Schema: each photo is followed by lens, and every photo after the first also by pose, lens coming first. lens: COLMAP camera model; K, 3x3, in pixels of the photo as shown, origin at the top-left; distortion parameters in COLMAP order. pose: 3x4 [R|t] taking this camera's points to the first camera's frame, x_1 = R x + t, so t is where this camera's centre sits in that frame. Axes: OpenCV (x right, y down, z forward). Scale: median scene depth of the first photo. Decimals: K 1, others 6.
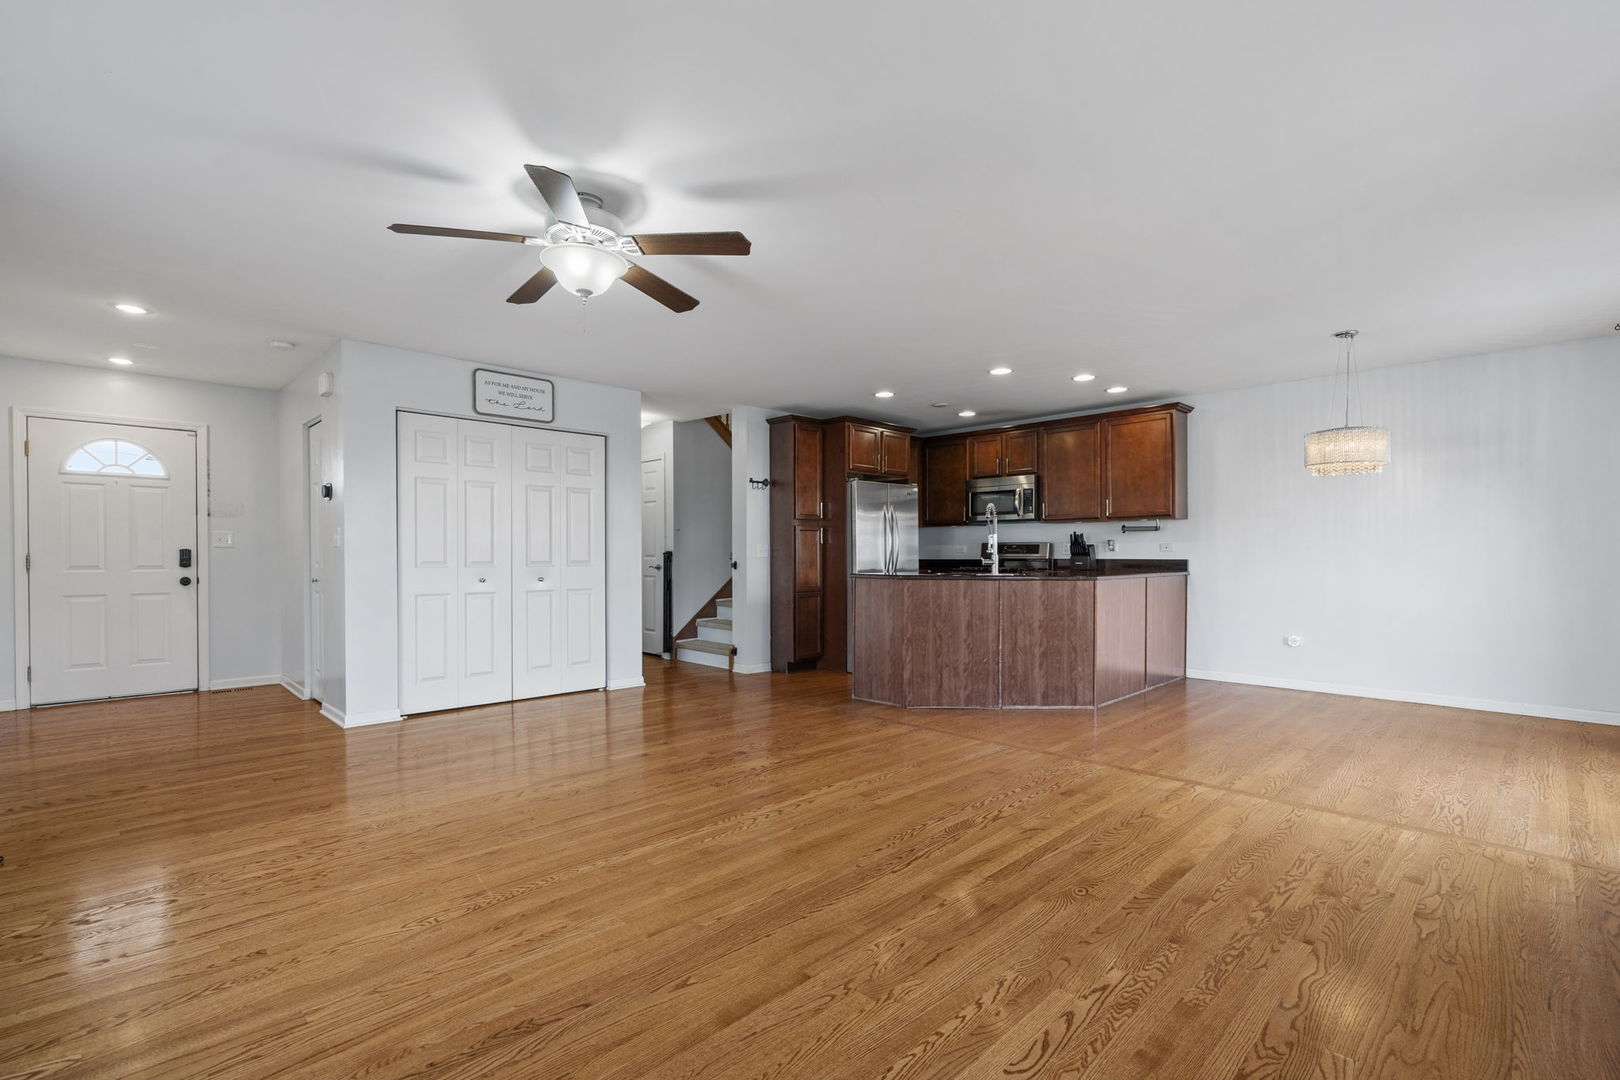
lens RADIAL K [[738.1, 0, 808.4], [0, 738.1, 562.1], [0, 0, 1]] dist [-0.003231, 0.000074]
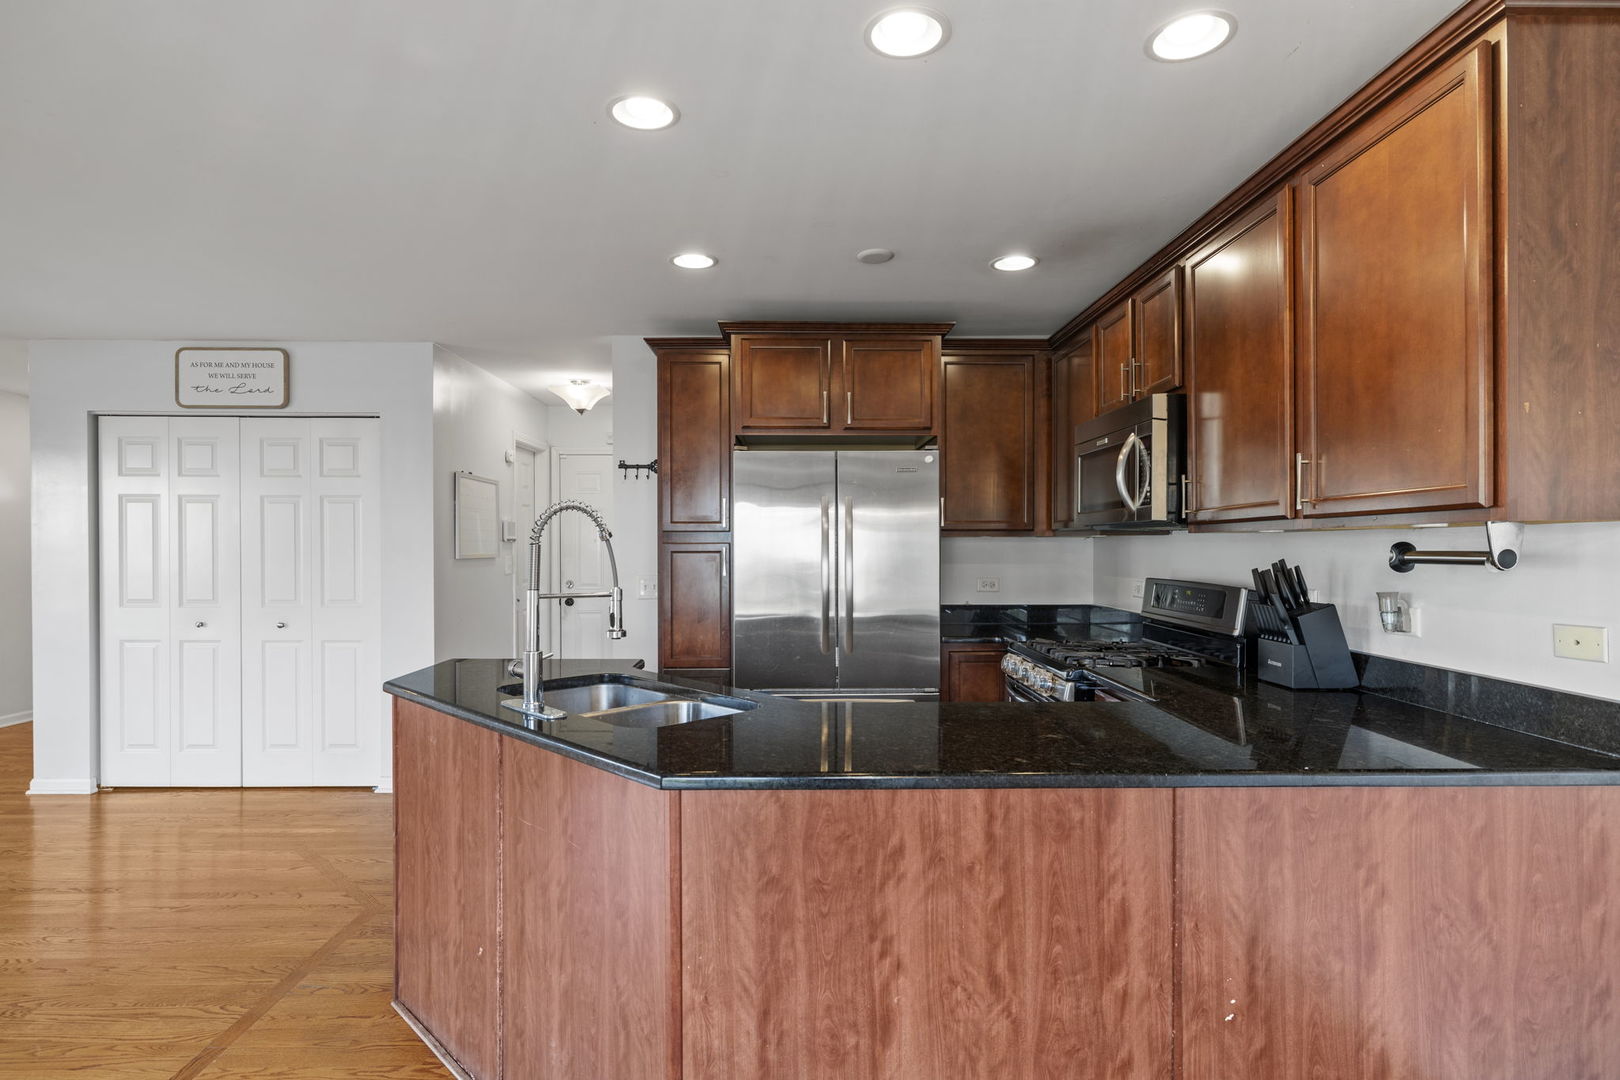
lens RADIAL K [[822.3, 0, 810.0], [0, 822.3, 540.0], [0, 0, 1]] dist [0.000853, -0.000035]
pose [[0.732346, -0.001101, -0.680932, 0.582185], [-0.008855, 0.999899, -0.011141, -0.057031], [0.680875, 0.014189, 0.732262, 0.783168]]
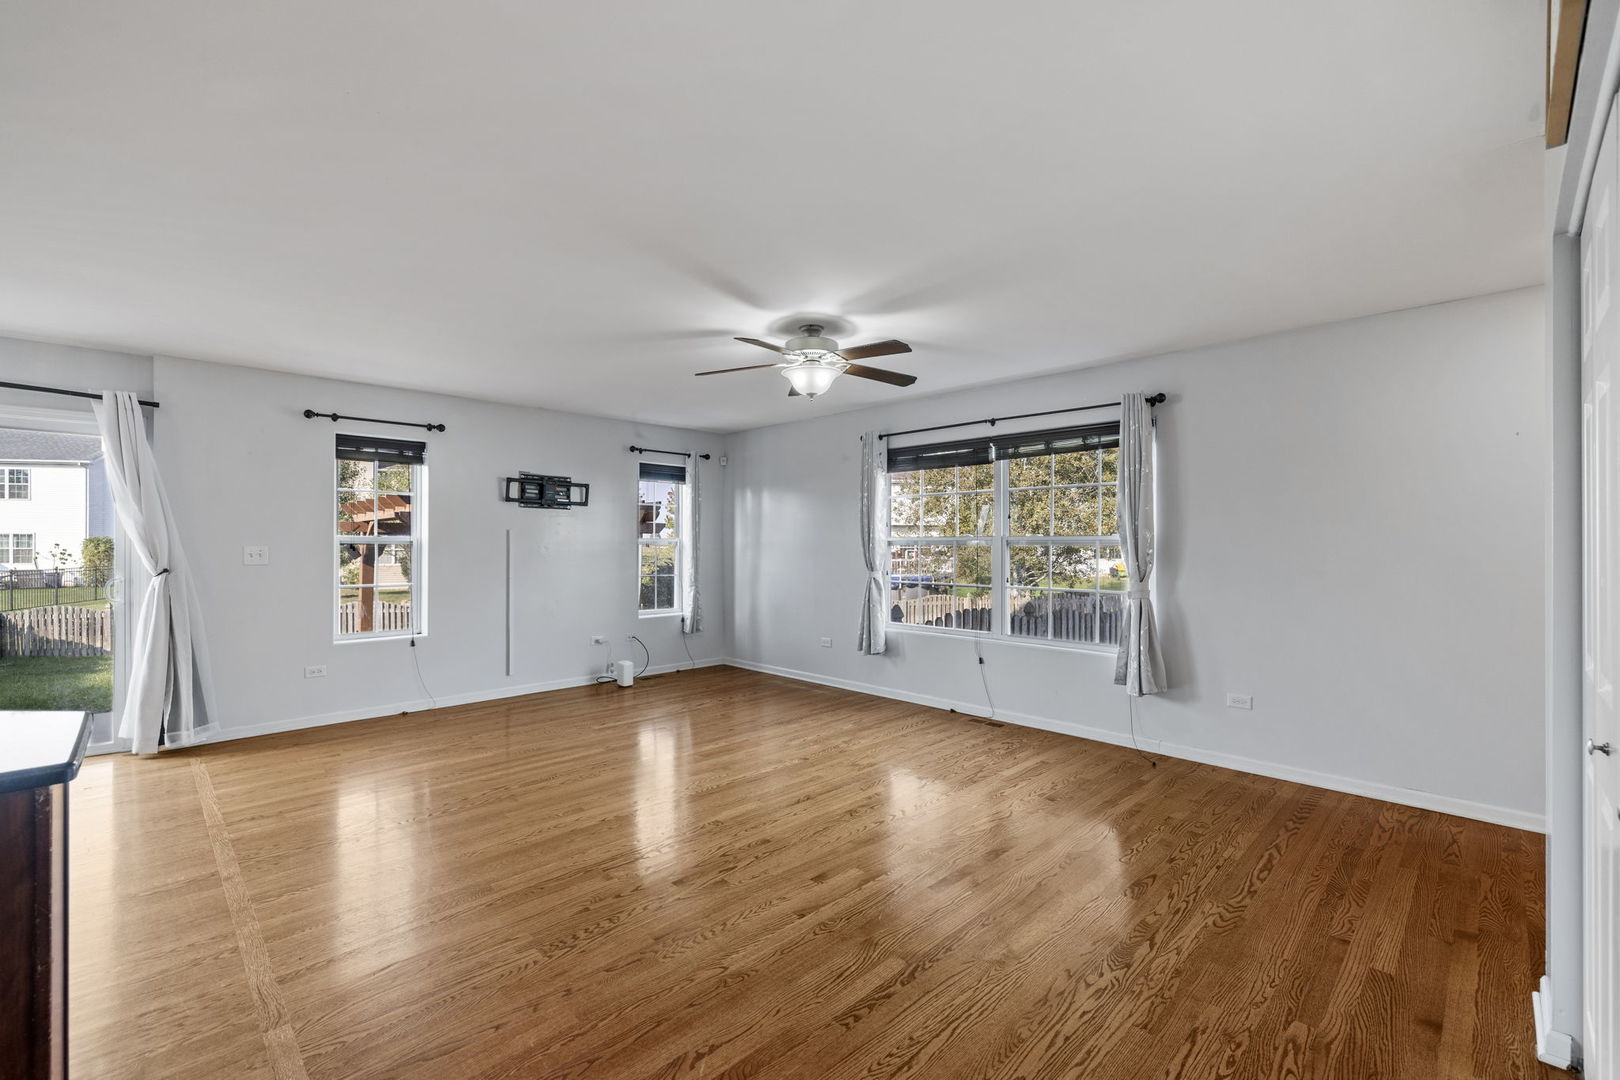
lens RADIAL K [[677.7, 0, 810.0], [0, 677.7, 540.0], [0, 0, 1]] dist [0.002203, 0.000089]
pose [[-0.999976, -0.000693, -0.006882, -0.153698], [-0.000730, 0.999985, 0.005342, -0.050531], [0.006878, 0.005347, -0.999962, 1.210438]]
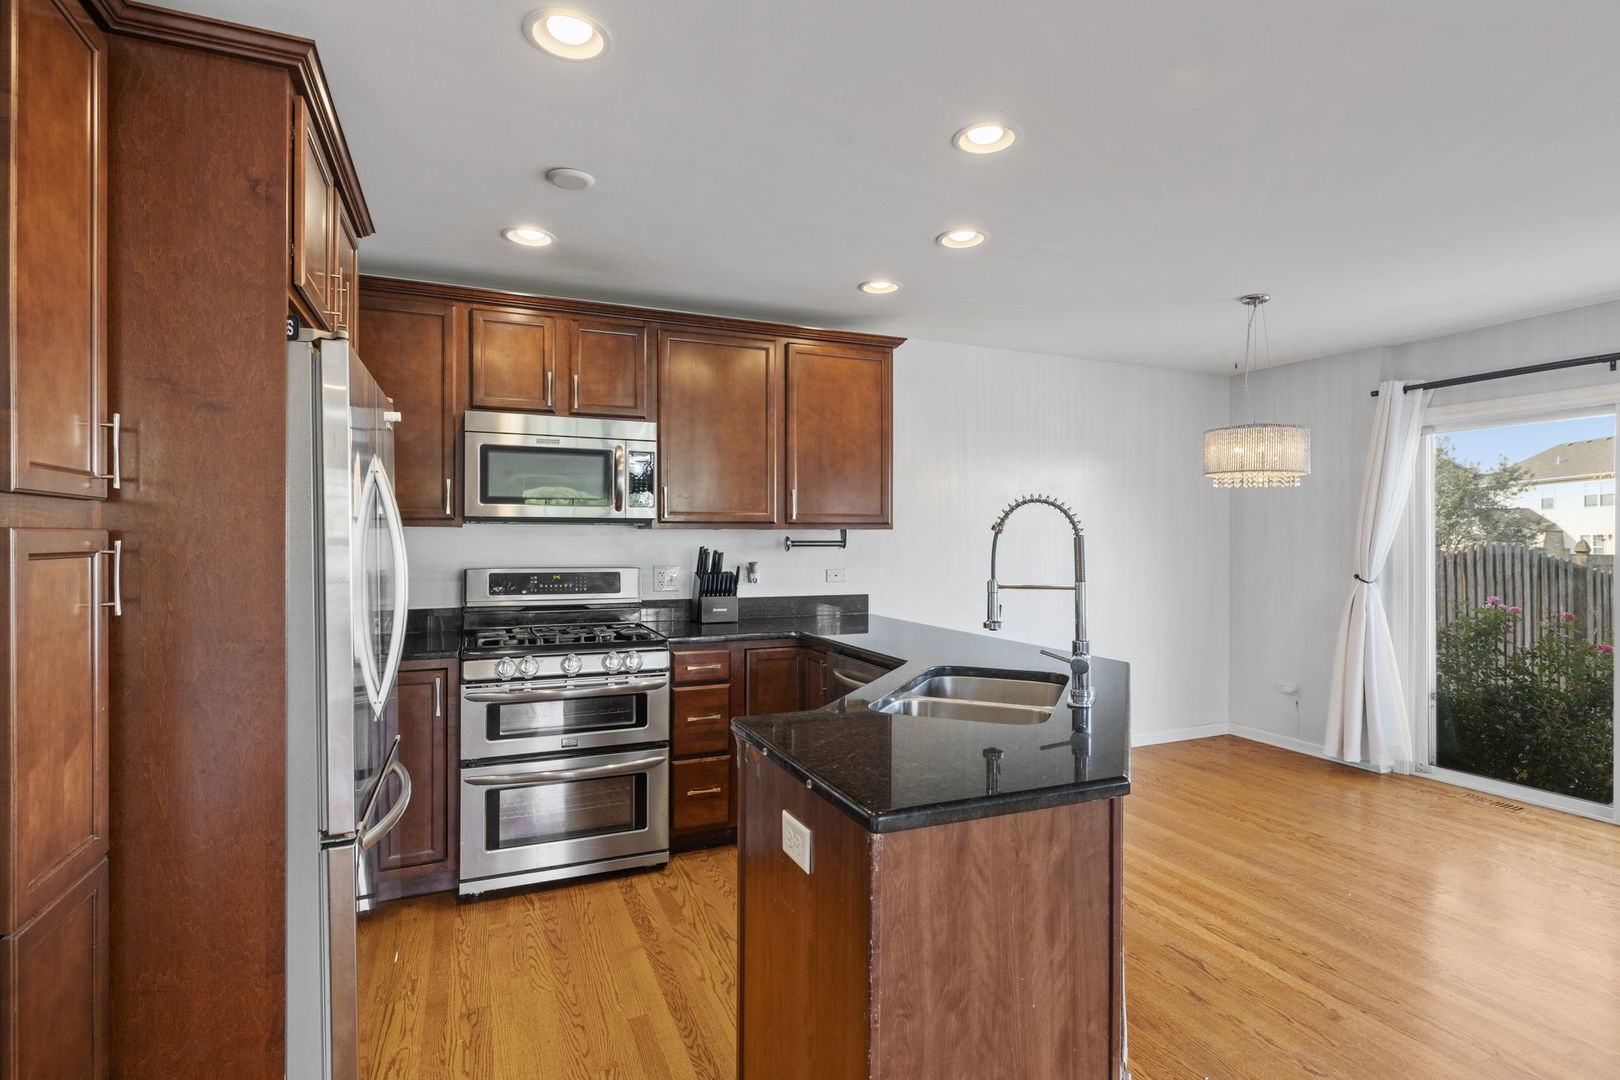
lens RADIAL K [[775.1, 0, 802.3], [0, 775.1, 537.3], [0, 0, 1]] dist [-0.000592, -0.000060]
pose [[0.363938, 0.003861, 0.931415, -0.137851], [0.007837, 0.999943, -0.007208, -0.055909], [-0.931390, 0.009923, 0.363887, 0.956080]]
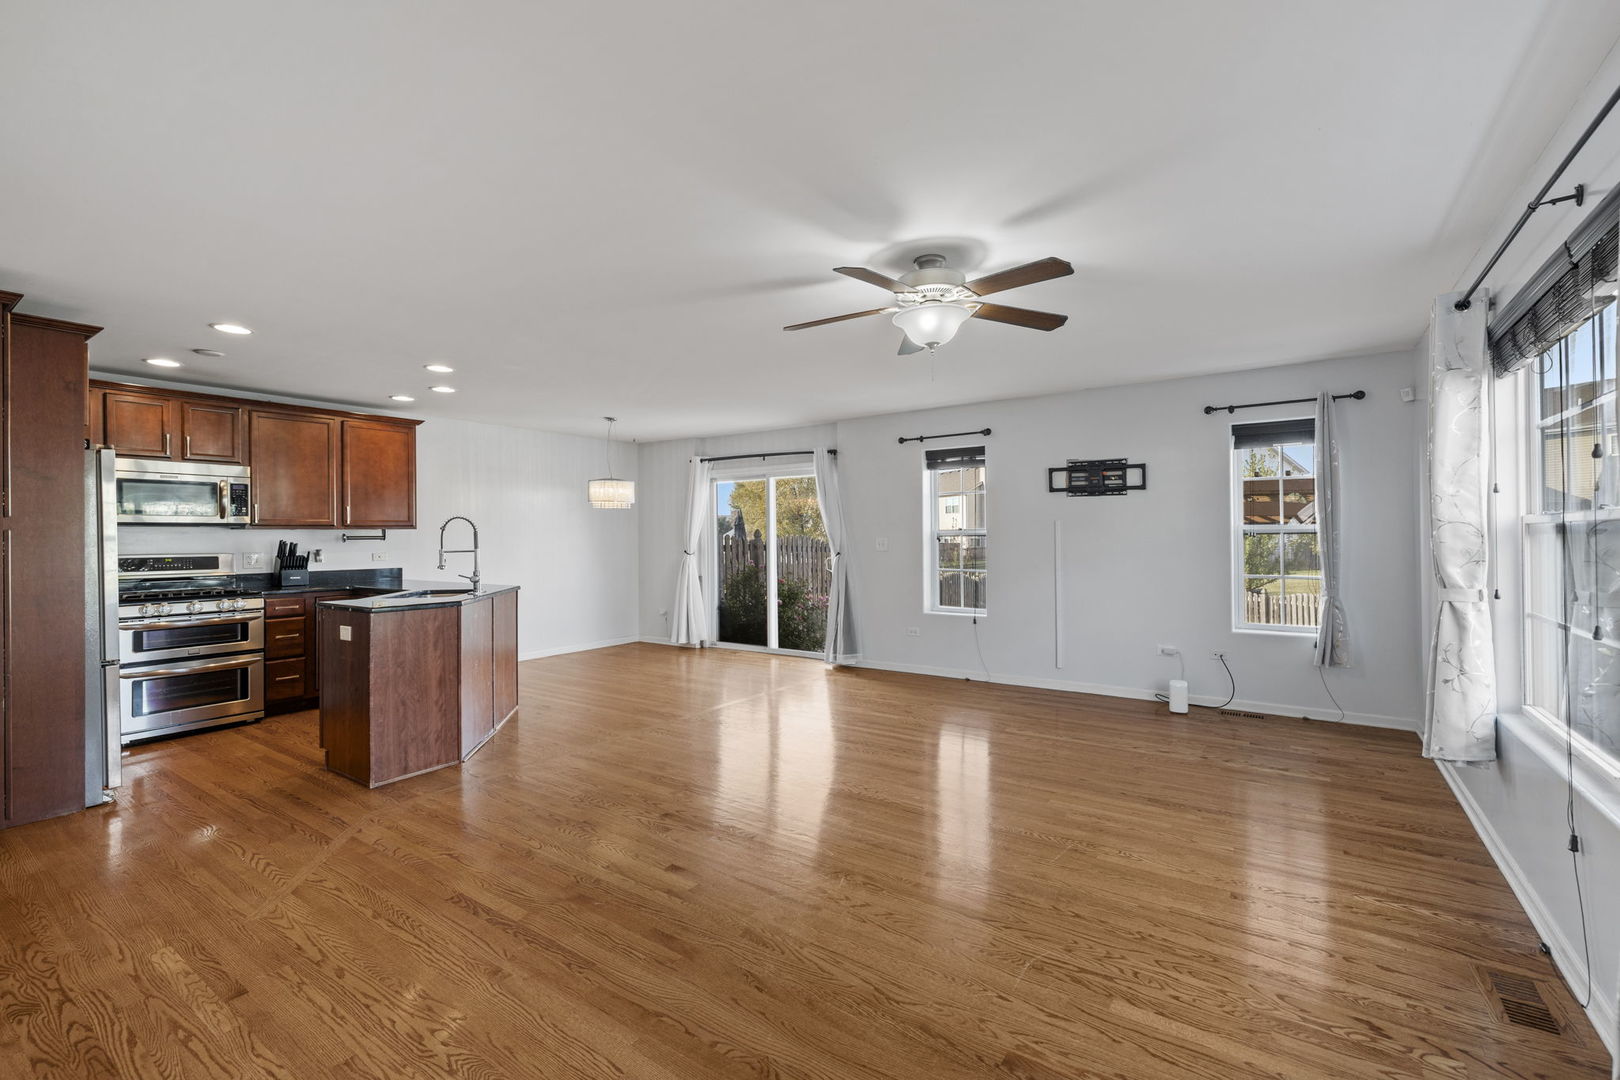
lens RADIAL K [[699.7, 0, 812.8], [0, 699.7, 532.3], [0, 0, 1]] dist [0.000839, 0.000184]
pose [[-0.193011, 0.007858, 0.981165, -0.676469], [0.019720, 0.999797, -0.004128, -0.045321], [-0.980998, 0.018552, -0.193127, 0.727701]]
